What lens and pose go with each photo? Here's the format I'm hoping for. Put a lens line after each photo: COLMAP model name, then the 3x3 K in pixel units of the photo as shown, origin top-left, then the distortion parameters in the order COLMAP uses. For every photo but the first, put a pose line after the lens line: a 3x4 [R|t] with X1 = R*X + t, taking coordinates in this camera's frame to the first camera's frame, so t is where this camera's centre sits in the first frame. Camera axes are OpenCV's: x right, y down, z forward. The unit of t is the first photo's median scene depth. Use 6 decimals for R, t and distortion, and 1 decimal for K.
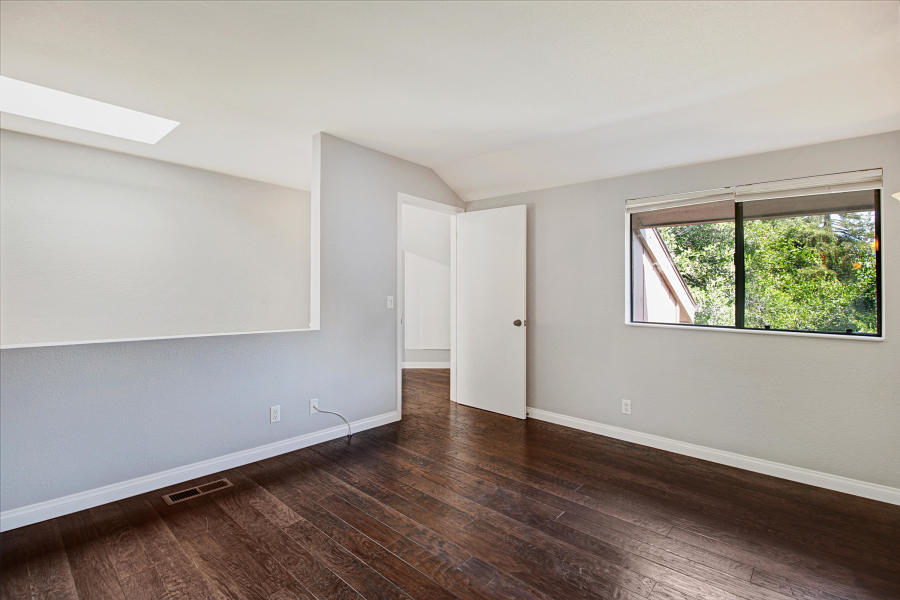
lens RADIAL K [[413.2, 0, 447.8], [0, 413.2, 292.1], [0, 0, 1]] dist [0.002780, -0.000186]
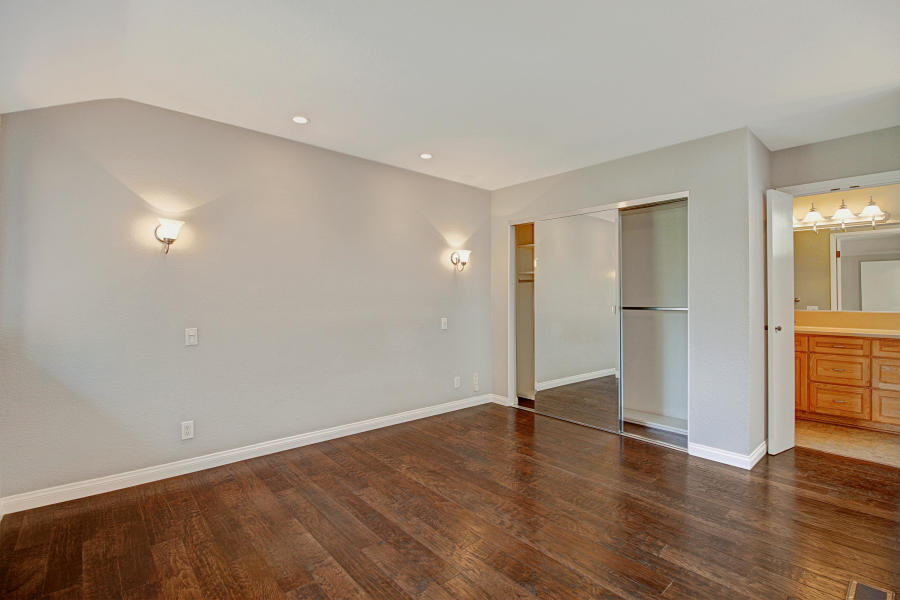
lens RADIAL K [[413.2, 0, 447.8], [0, 413.2, 292.1], [0, 0, 1]] dist [0.002780, -0.000186]
pose [[-0.993586, -0.020311, 0.111242, 0.017083], [-0.021805, 0.999687, -0.012229, -0.003851], [-0.110958, -0.014577, -0.993718, 2.002353]]
